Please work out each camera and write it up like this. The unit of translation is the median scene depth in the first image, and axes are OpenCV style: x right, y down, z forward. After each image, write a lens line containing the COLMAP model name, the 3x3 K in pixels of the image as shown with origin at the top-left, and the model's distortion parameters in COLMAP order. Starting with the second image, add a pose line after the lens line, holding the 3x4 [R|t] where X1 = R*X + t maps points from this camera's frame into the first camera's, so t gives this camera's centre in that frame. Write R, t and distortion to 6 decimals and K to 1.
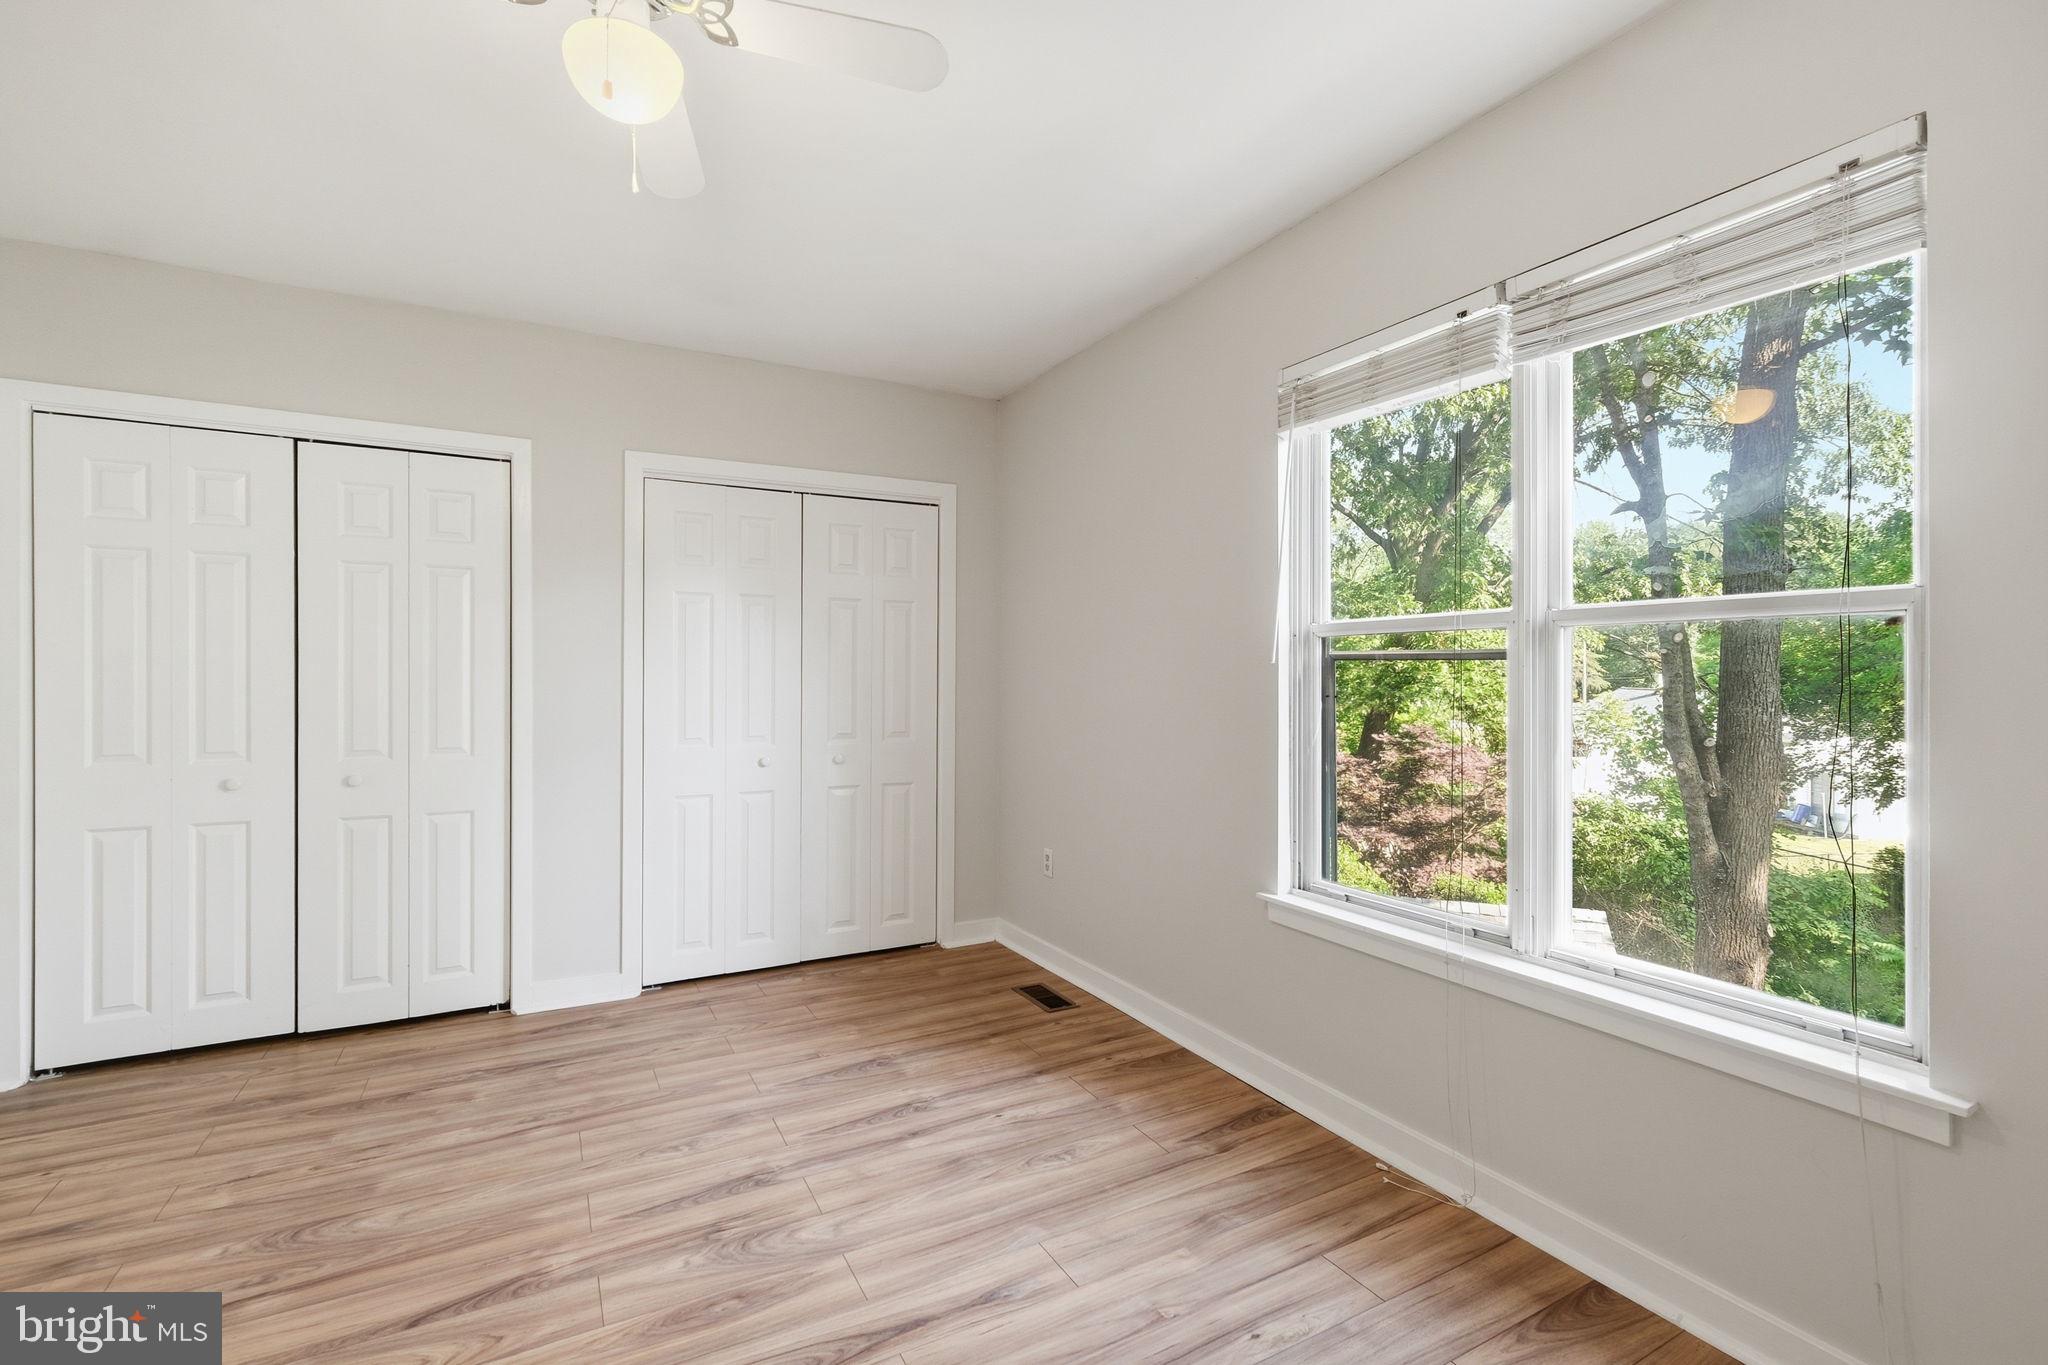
lens RADIAL K [[896.6, 0, 1012.6], [0, 896.6, 684.5], [0, 0, 1]] dist [0.012428, 0.000033]
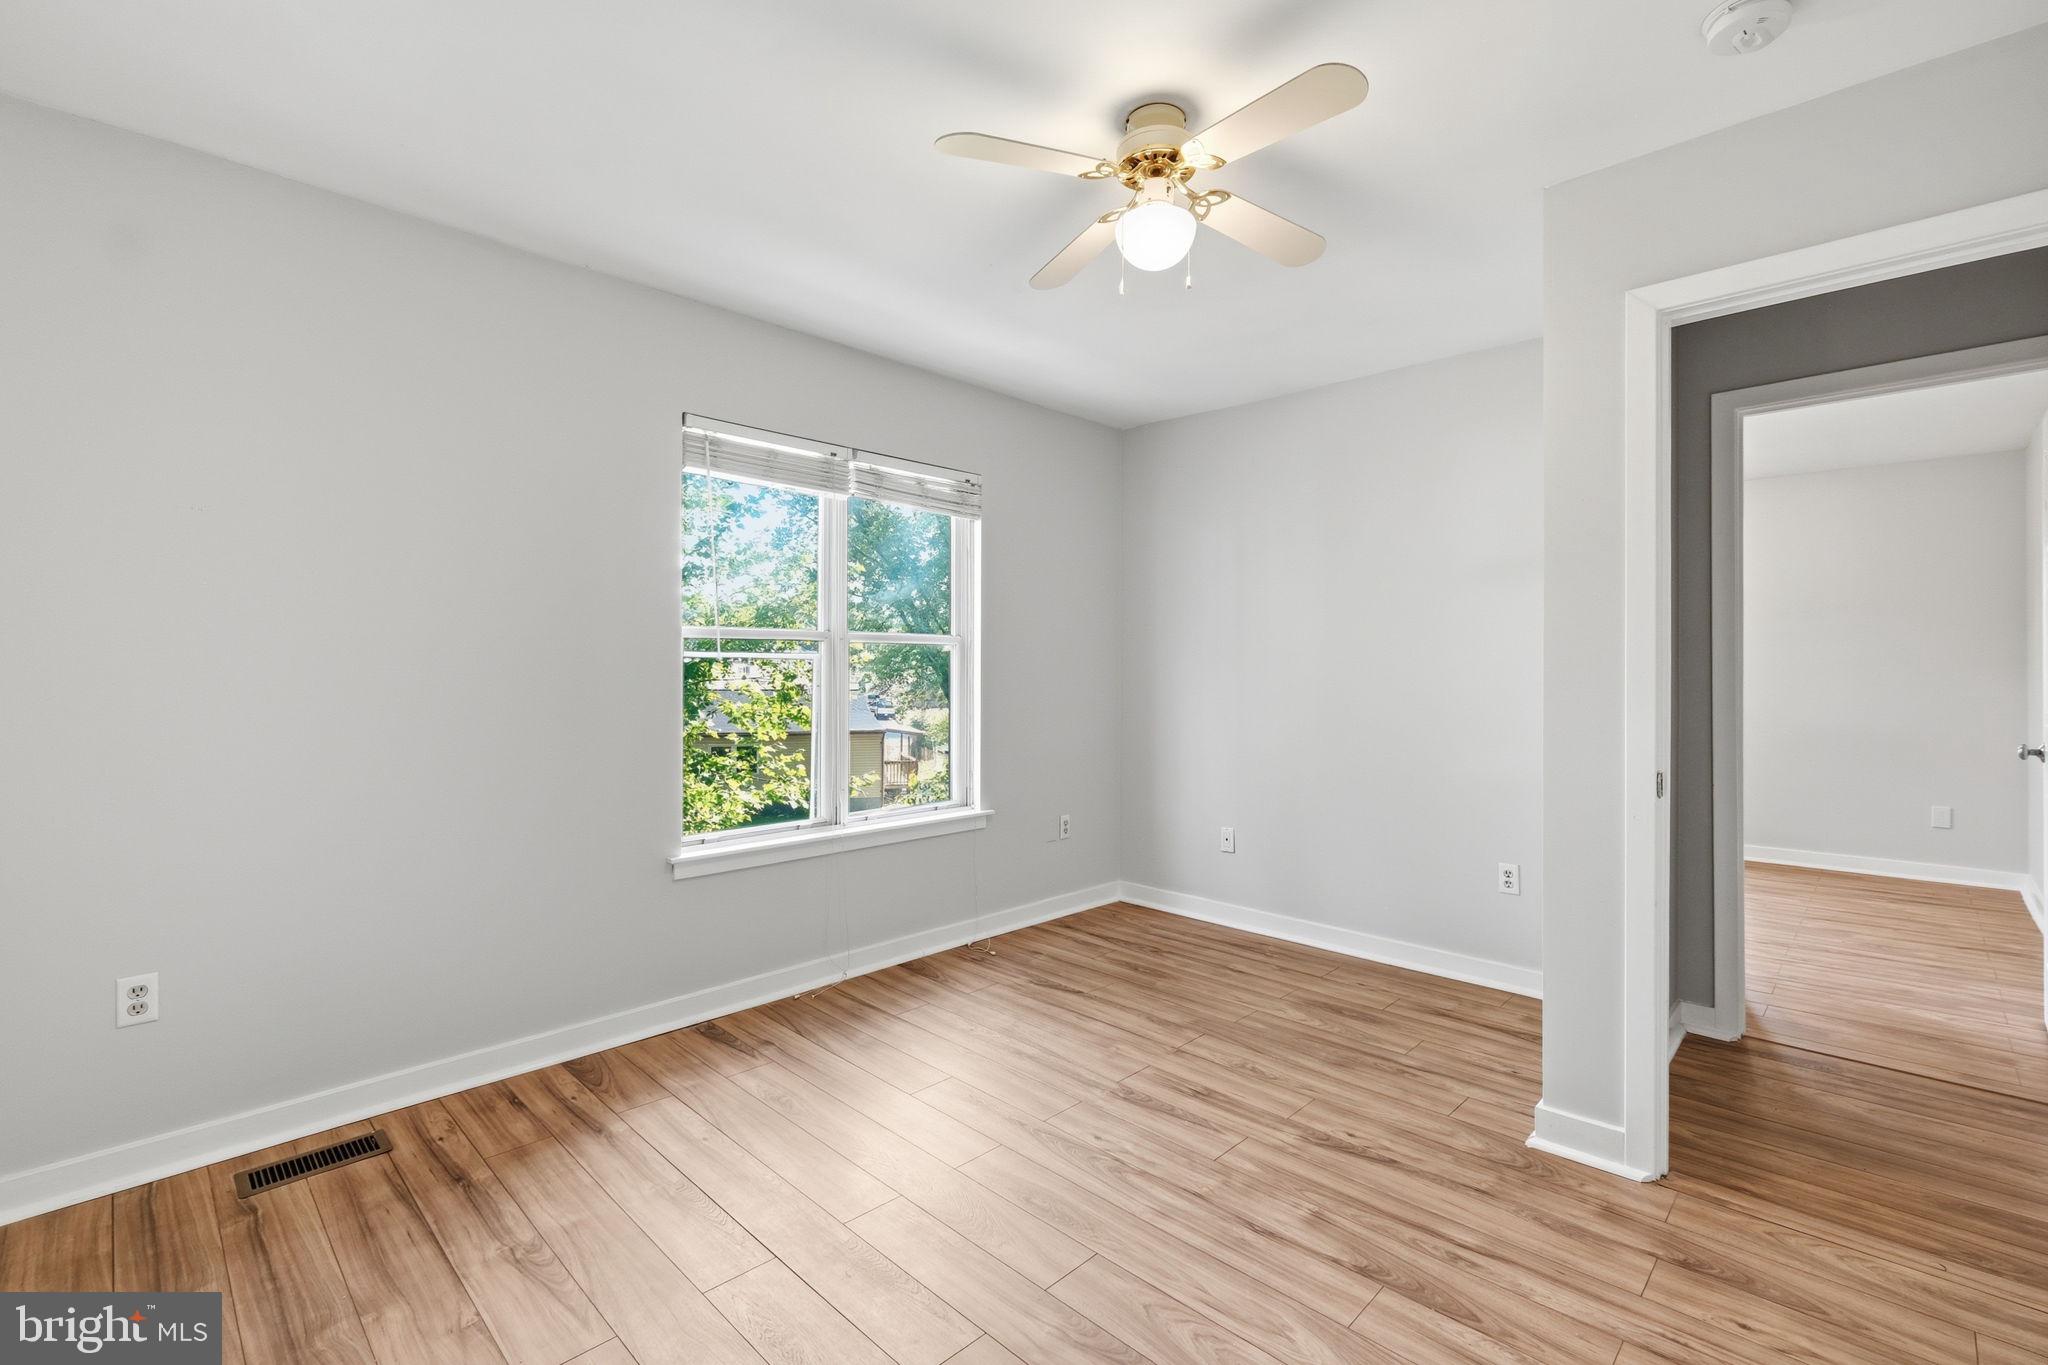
lens RADIAL K [[896.6, 0, 1018.2], [0, 896.6, 670.0], [0, 0, 1]] dist [0.012428, 0.000033]
pose [[-0.279553, -0.004089, 0.960122, -0.891430], [0.005933, 0.999964, 0.005986, -0.011898], [-0.960112, 0.007370, -0.279519, 0.838690]]
